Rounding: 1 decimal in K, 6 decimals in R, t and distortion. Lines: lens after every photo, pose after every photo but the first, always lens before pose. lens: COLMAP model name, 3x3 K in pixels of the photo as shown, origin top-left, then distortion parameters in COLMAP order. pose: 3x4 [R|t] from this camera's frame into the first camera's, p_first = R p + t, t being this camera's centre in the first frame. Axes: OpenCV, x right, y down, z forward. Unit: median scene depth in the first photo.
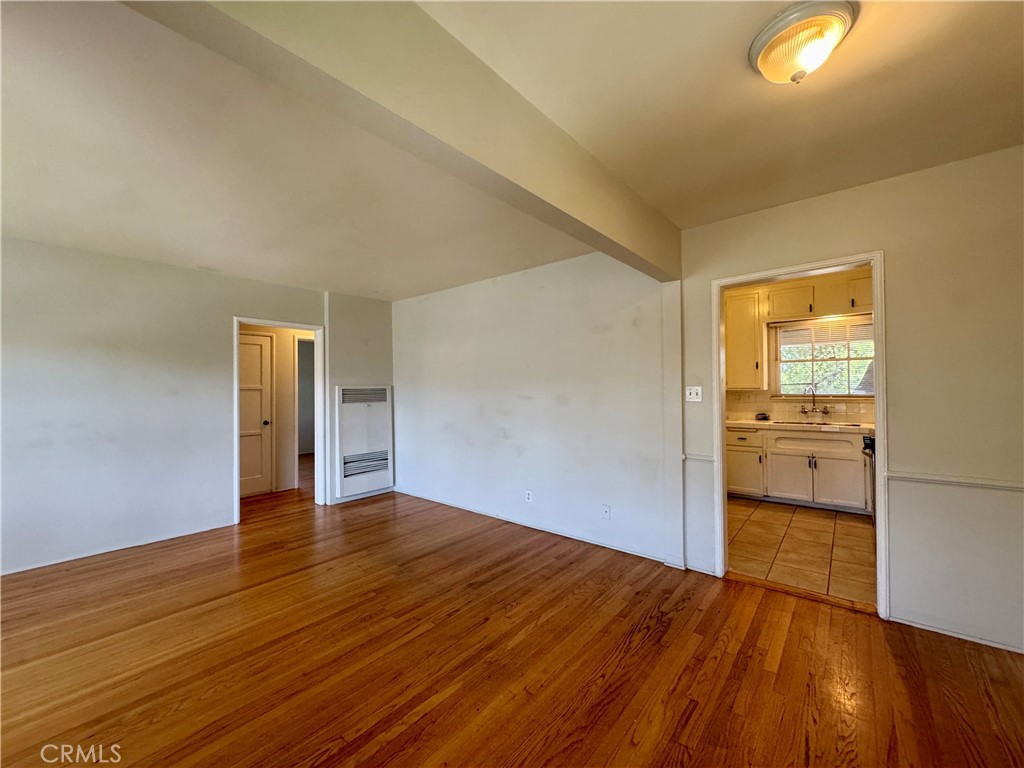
lens RADIAL K [[409.1, 0, 512.5], [0, 409.1, 383.0], [0, 0, 1]] dist [-0.001753, -0.000244]
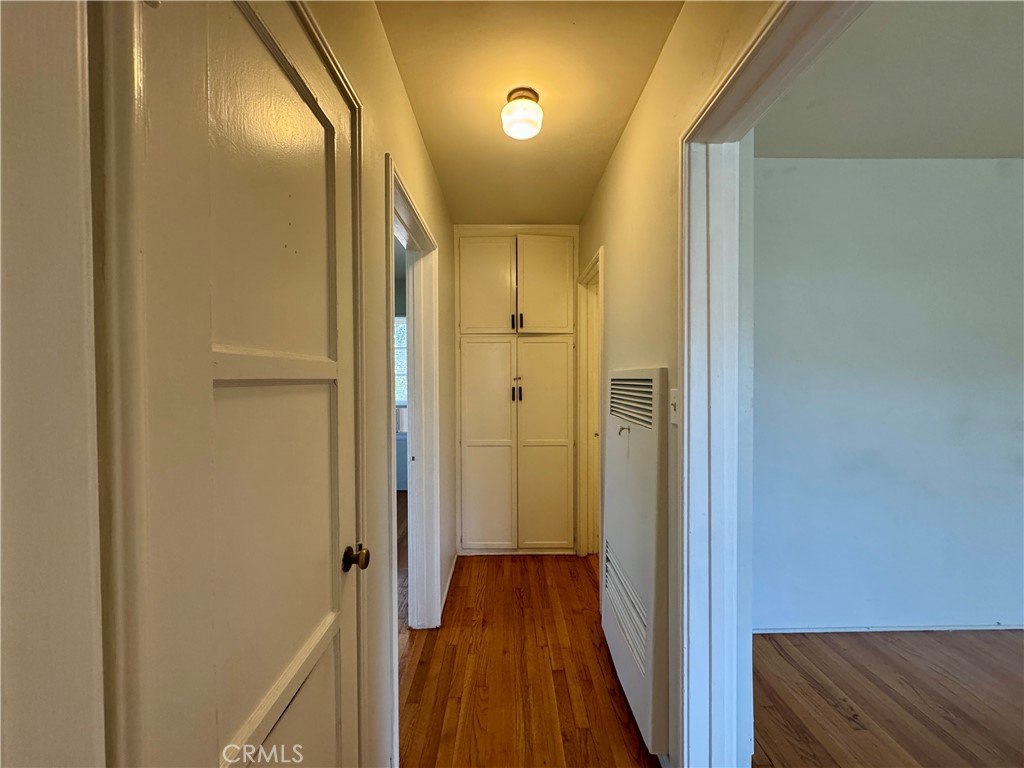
lens RADIAL K [[411.2, 0, 511.7], [0, 411.2, 383.0], [0, 0, 1]] dist [-0.003212, 0.000151]
pose [[0.759205, -0.005186, 0.650831, -1.032956], [-0.008599, 0.999801, 0.017998, 0.019457], [-0.650795, -0.019261, 0.759009, 1.252679]]
